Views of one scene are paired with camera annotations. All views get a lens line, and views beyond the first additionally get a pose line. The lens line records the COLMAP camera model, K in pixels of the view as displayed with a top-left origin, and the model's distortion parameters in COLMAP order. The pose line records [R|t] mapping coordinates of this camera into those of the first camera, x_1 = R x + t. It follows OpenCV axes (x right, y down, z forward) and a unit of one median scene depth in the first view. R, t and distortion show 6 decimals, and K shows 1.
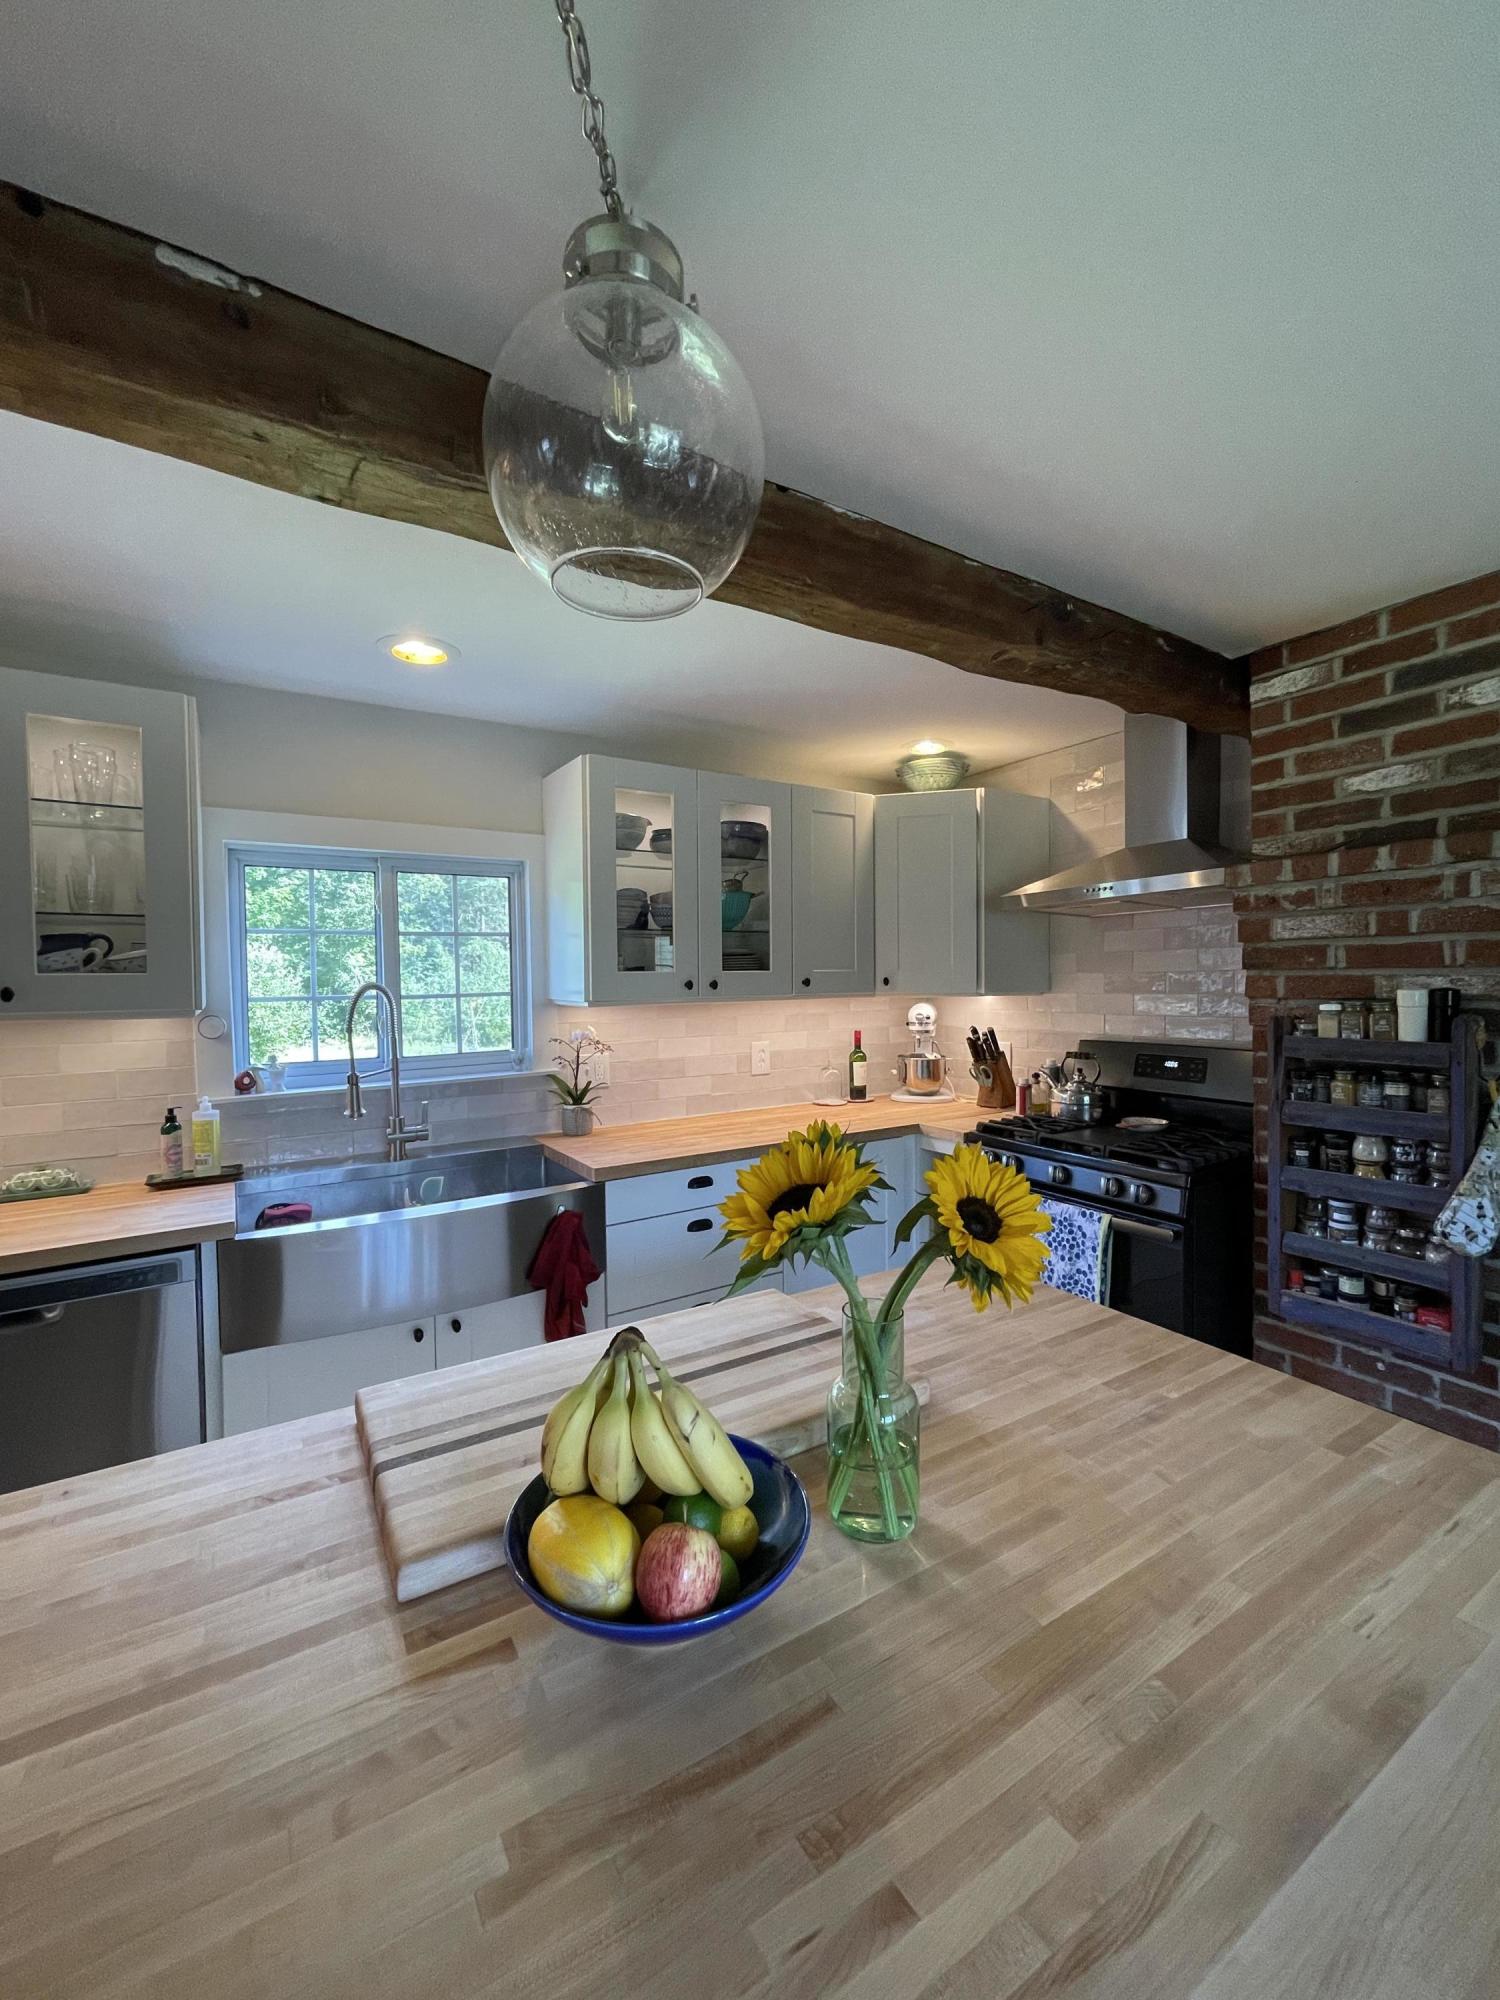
lens RADIAL K [[805.9, 0, 751.0], [0, 805.9, 994.9], [0, 0, 1]] dist [-0.000175, -0.000652]
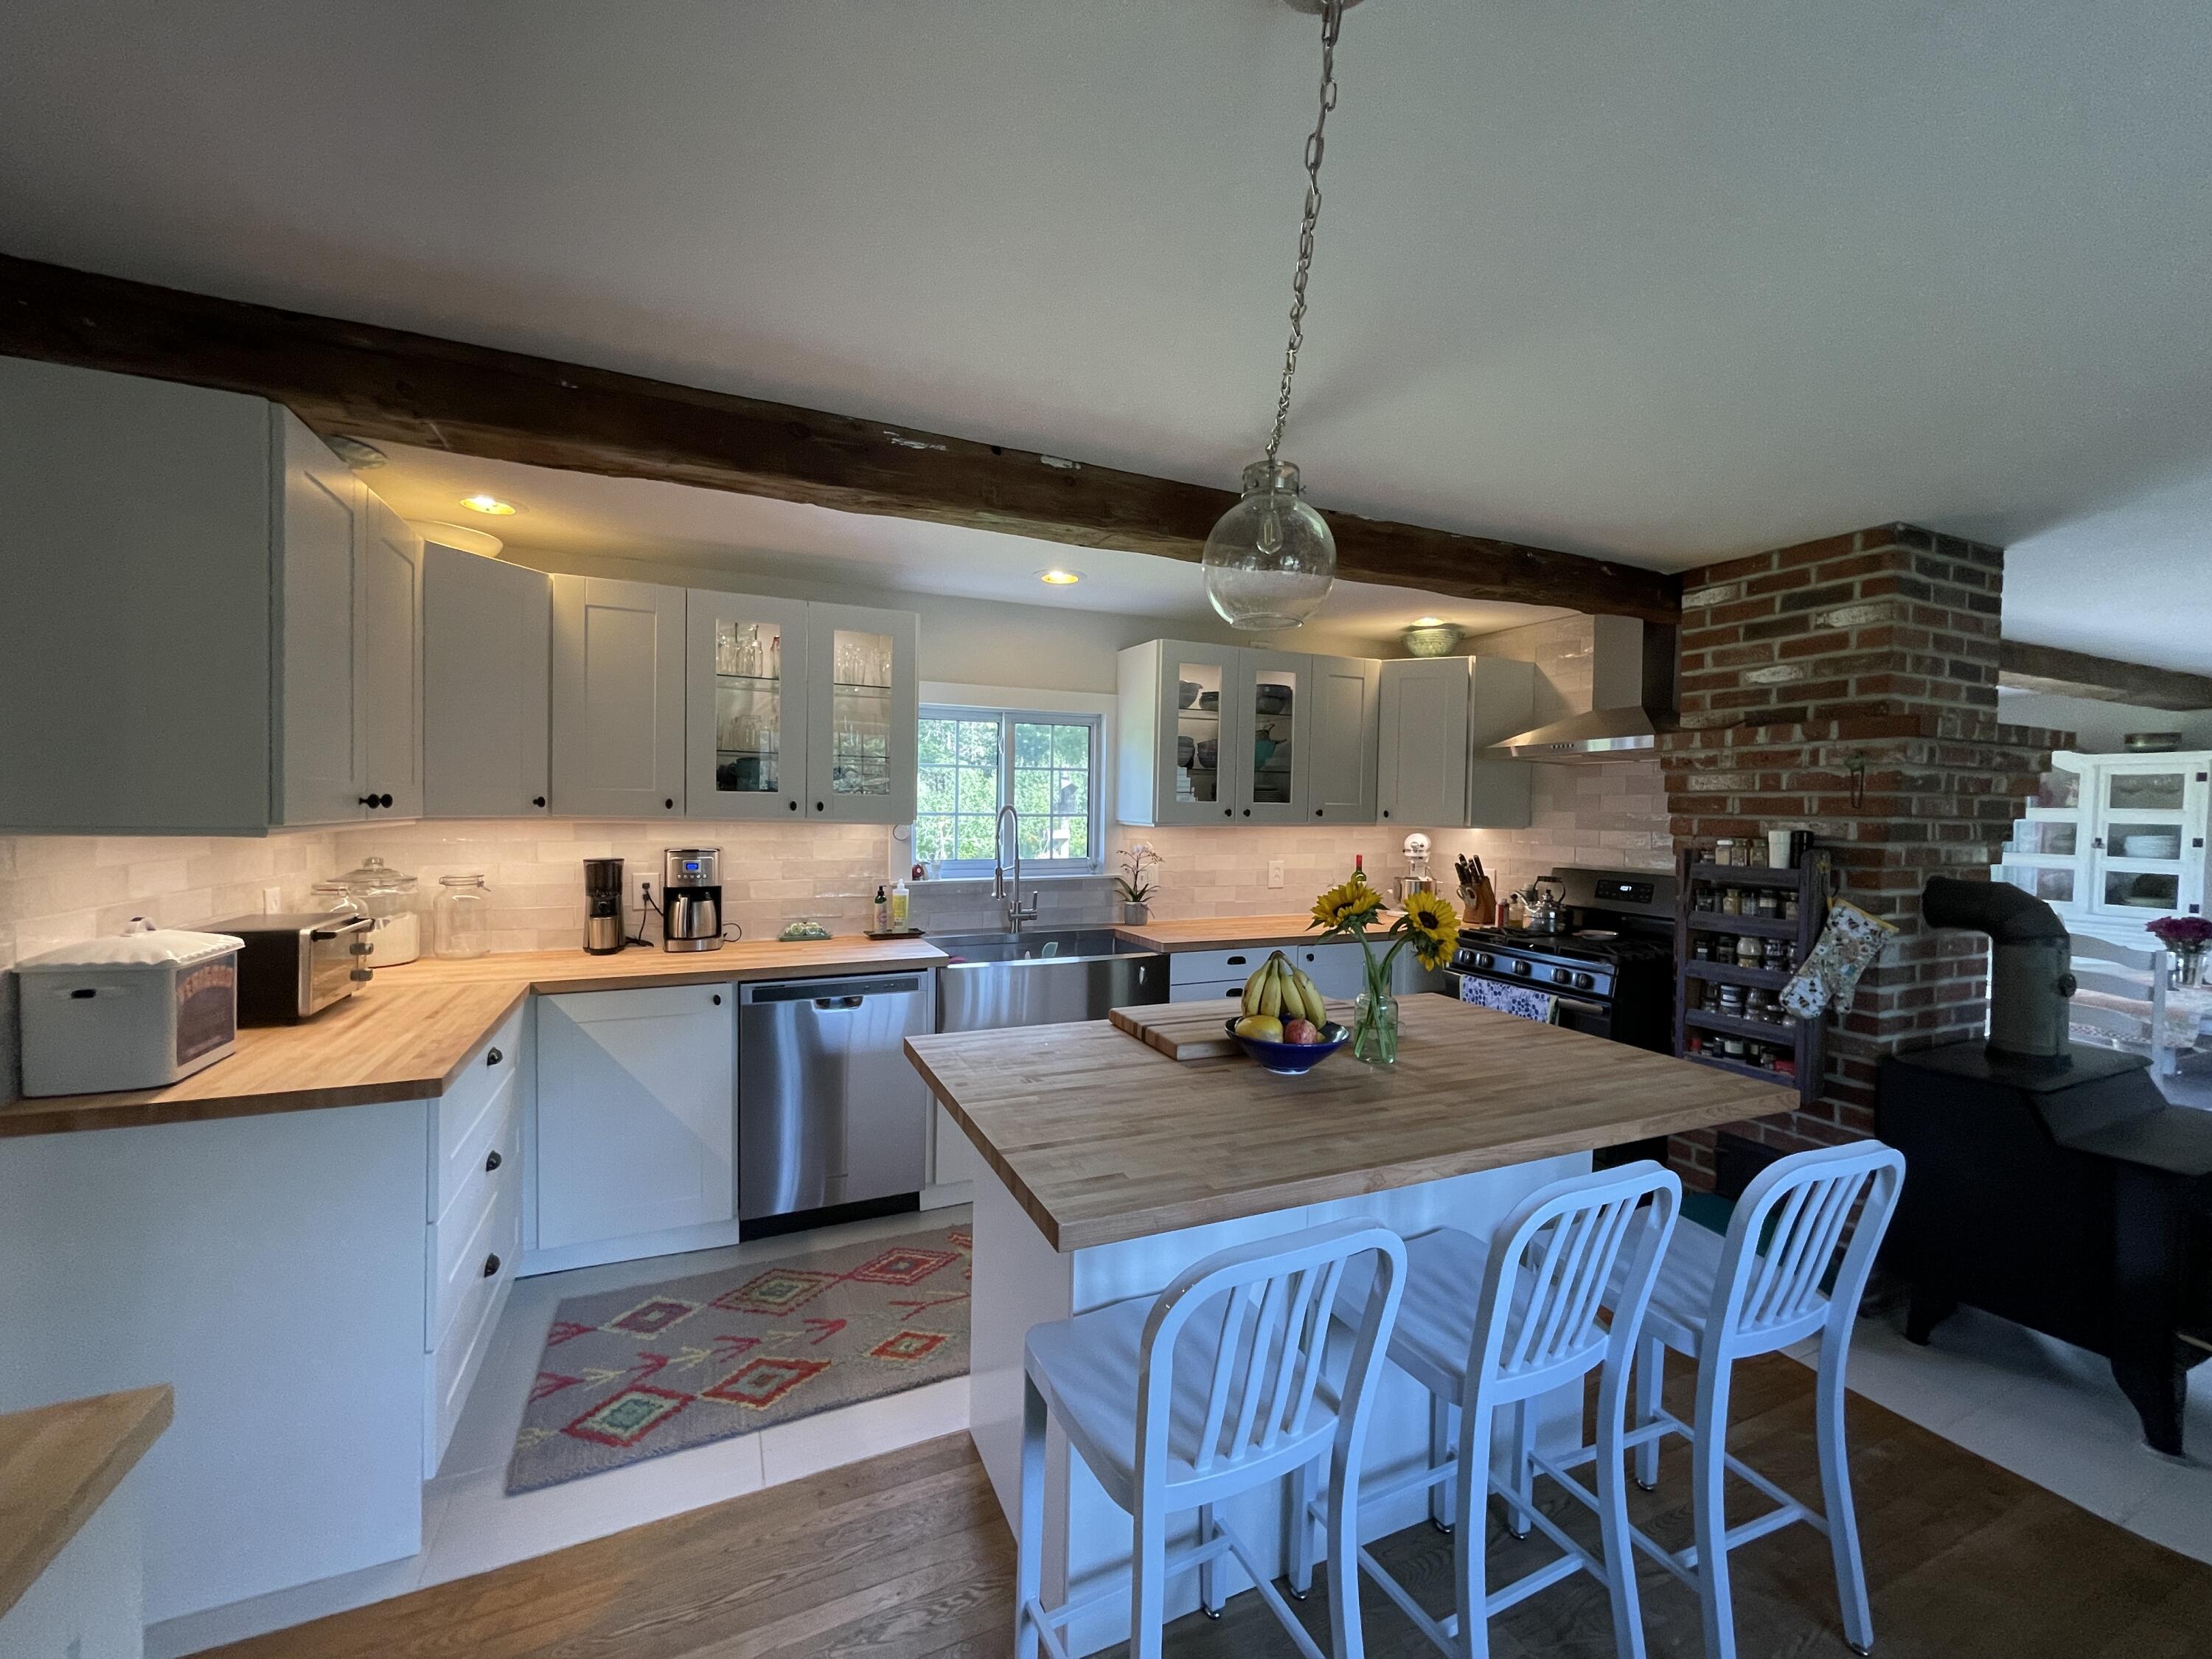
lens RADIAL K [[891.4, 0, 1099.6], [0, 891.4, 825.9], [0, 0, 1]] dist [-0.000175, -0.000652]
pose [[0.989453, 0.030724, -0.141561, -0.105633], [-0.030126, 0.999526, 0.006362, 0.009018], [0.141690, -0.002031, 0.989909, -0.600484]]
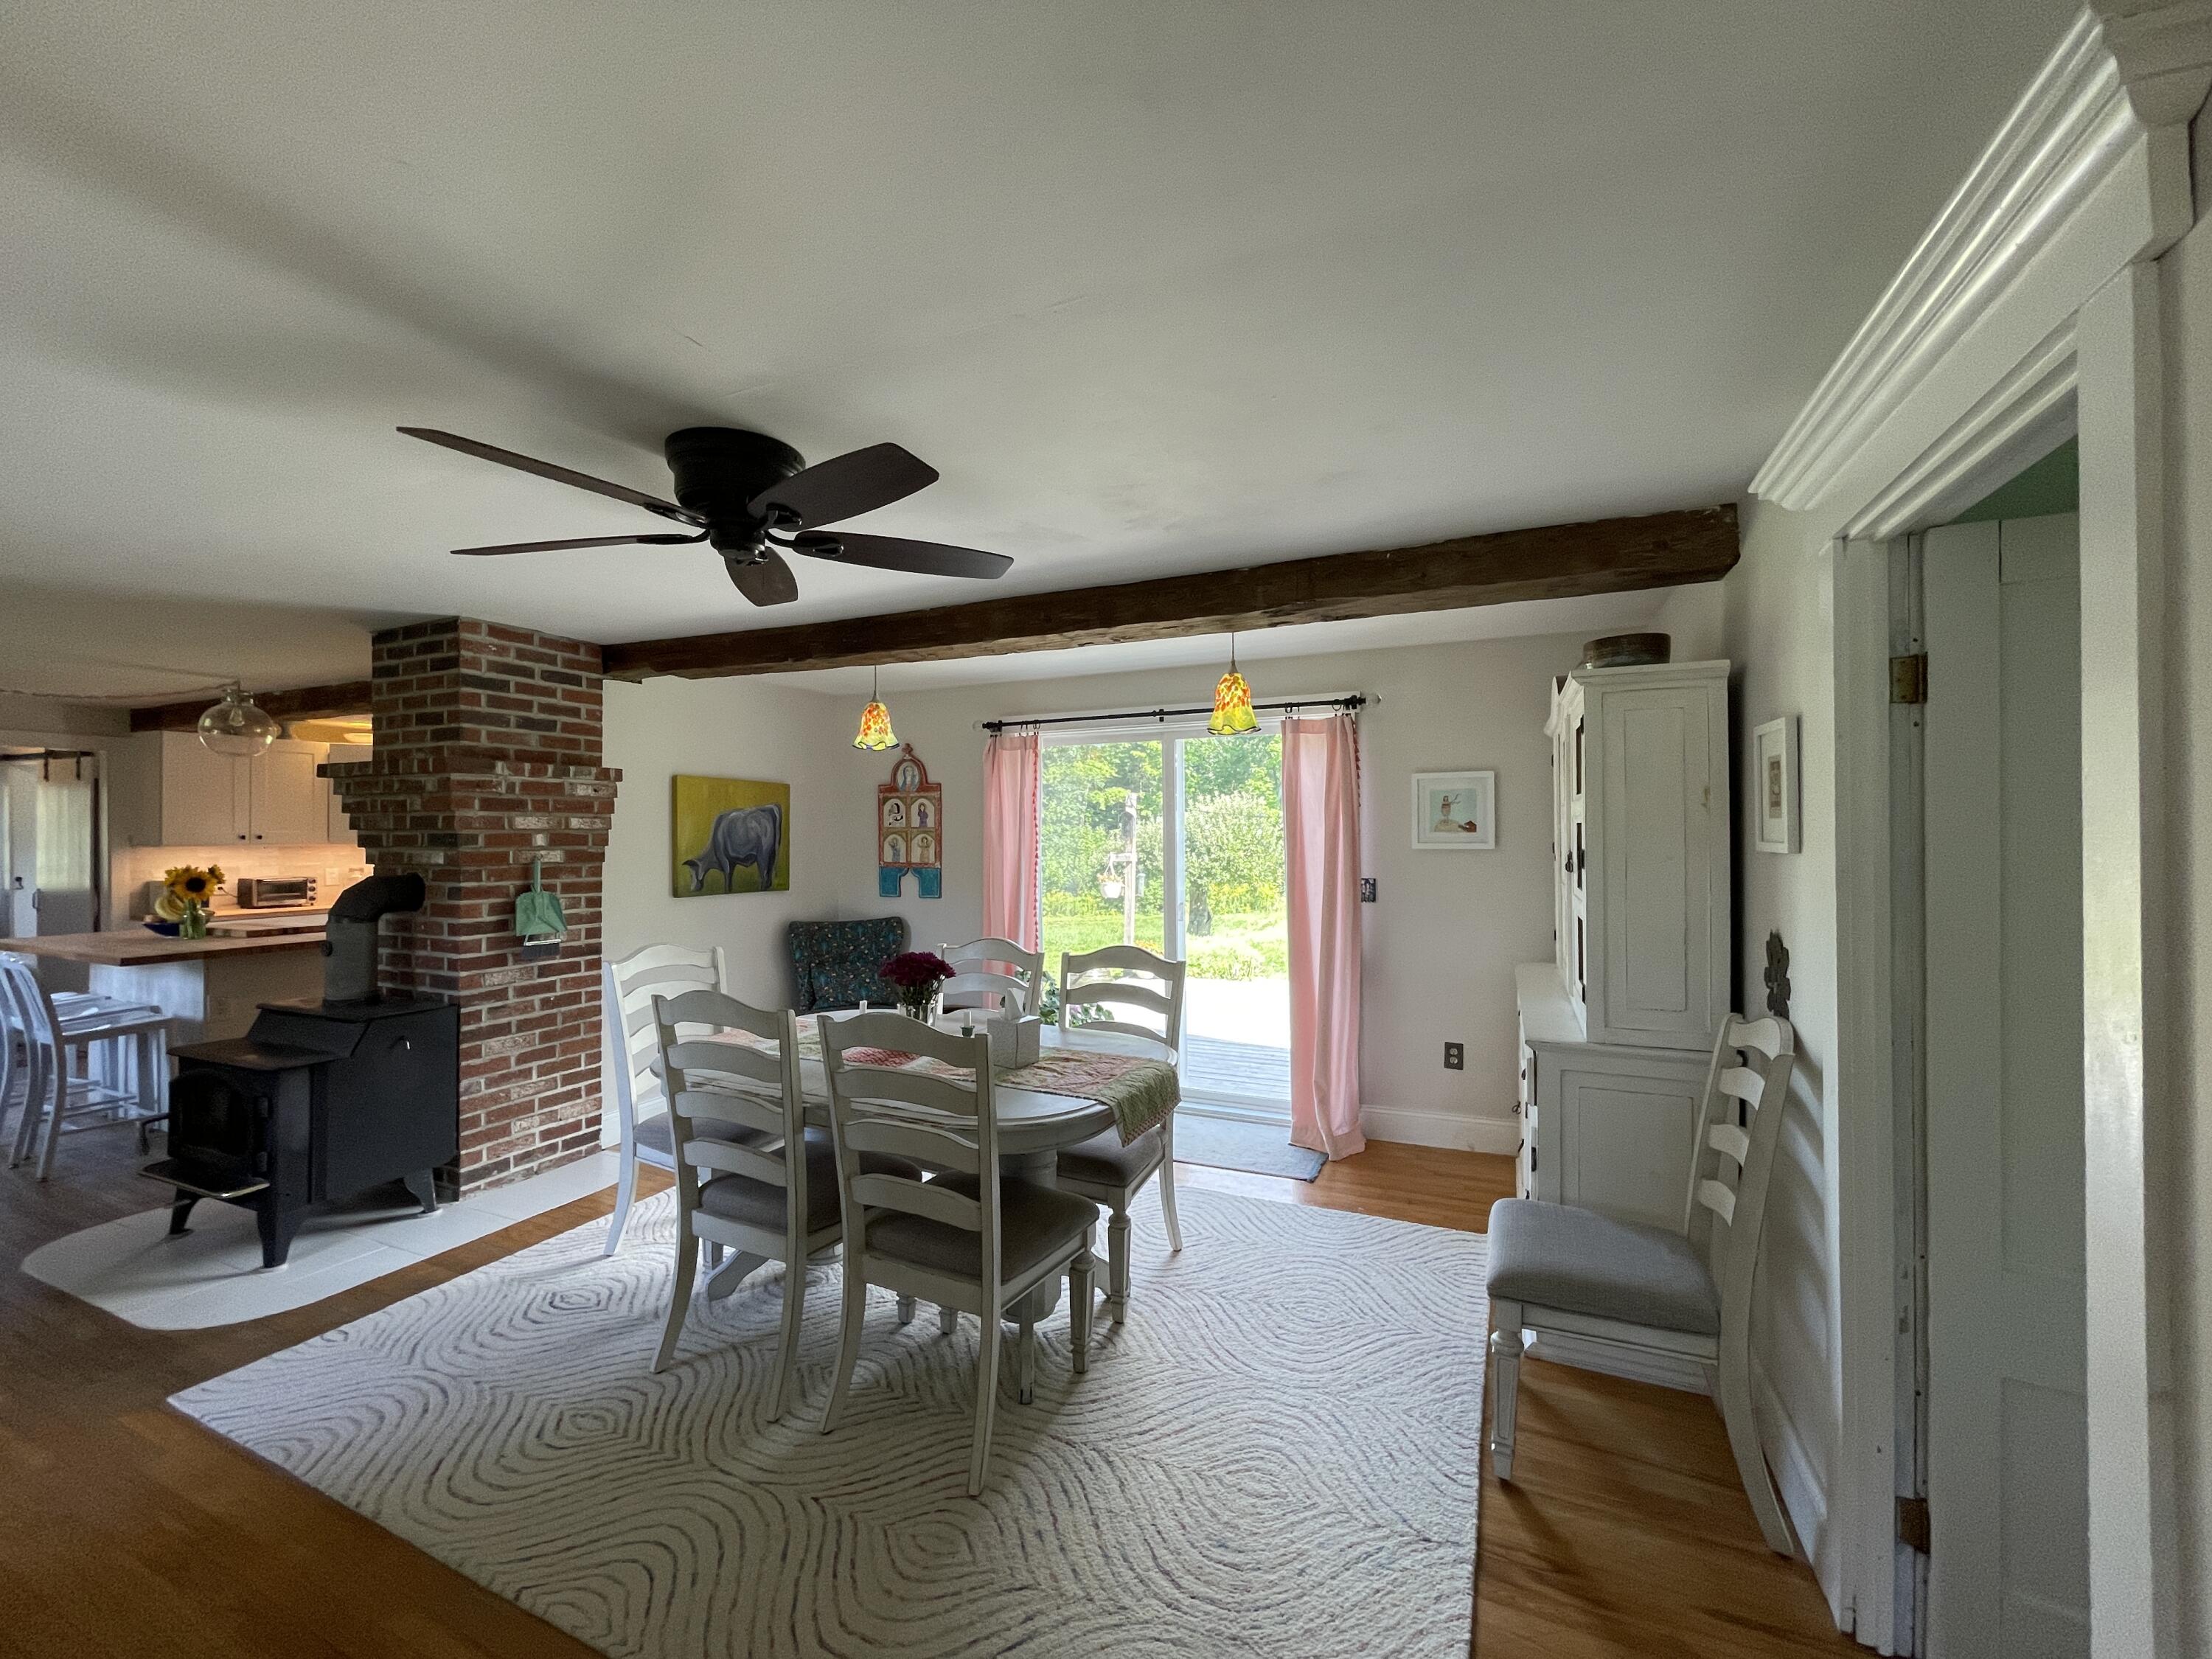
lens RADIAL K [[891.4, 0, 1103.0], [0, 891.4, 824.8], [0, 0, 1]] dist [-0.000175, -0.000652]
pose [[0.554646, 0.000605, -0.832086, 3.216927], [-0.015109, 0.999842, -0.009344, -0.046644], [0.831949, 0.017754, 0.554568, 1.050728]]
